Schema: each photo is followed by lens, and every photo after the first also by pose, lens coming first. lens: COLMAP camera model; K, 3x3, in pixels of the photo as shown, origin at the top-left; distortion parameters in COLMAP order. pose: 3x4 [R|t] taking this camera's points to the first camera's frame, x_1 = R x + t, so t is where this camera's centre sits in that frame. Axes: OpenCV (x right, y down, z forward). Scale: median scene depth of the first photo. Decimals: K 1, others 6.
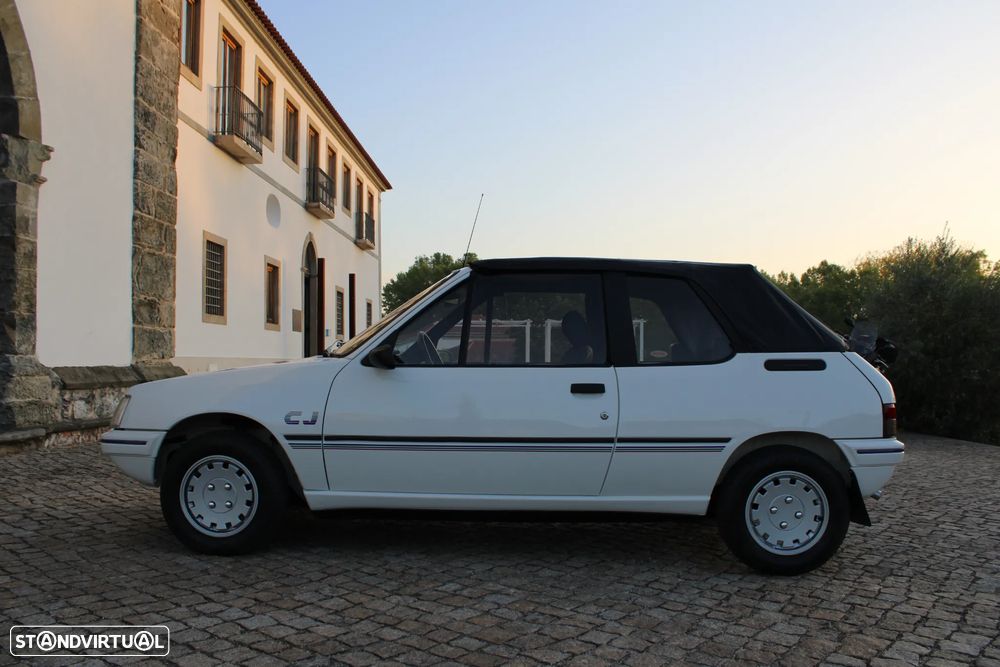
lens RADIAL K [[832.5, 0, 506.3], [0, 832.5, 331.5], [0, 0, 1]] dist [-0.166861, 0.147846]
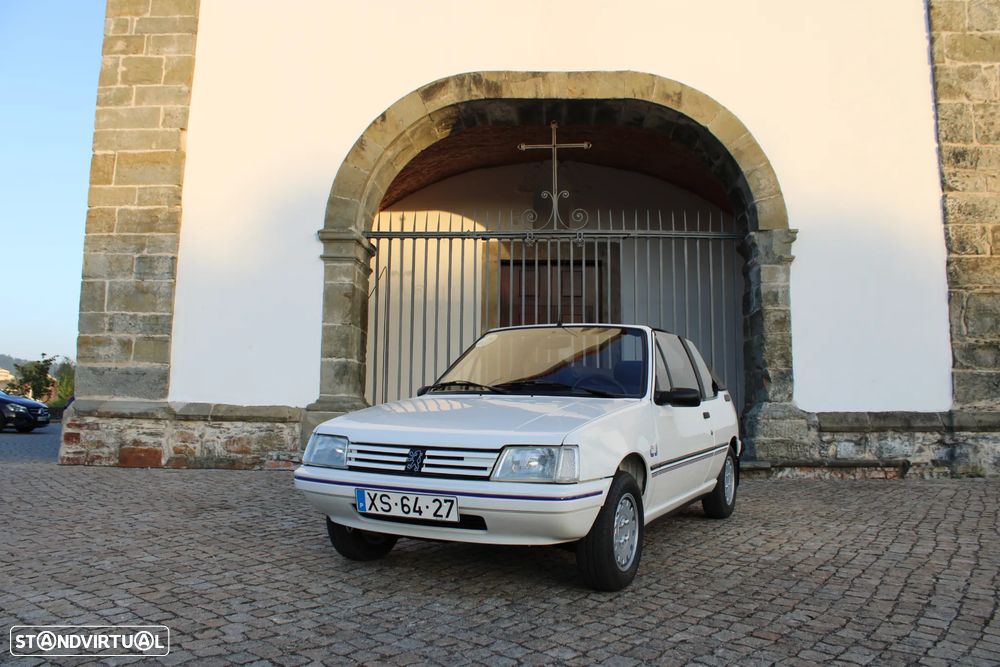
lens RADIAL K [[832.5, 0, 506.3], [0, 832.5, 331.5], [0, 0, 1]] dist [-0.166861, 0.147846]
pose [[-0.019648, -0.103983, -0.994385, 0.646176], [0.028234, 0.994123, -0.104514, 0.039068], [0.999408, -0.030129, -0.016597, 0.577769]]
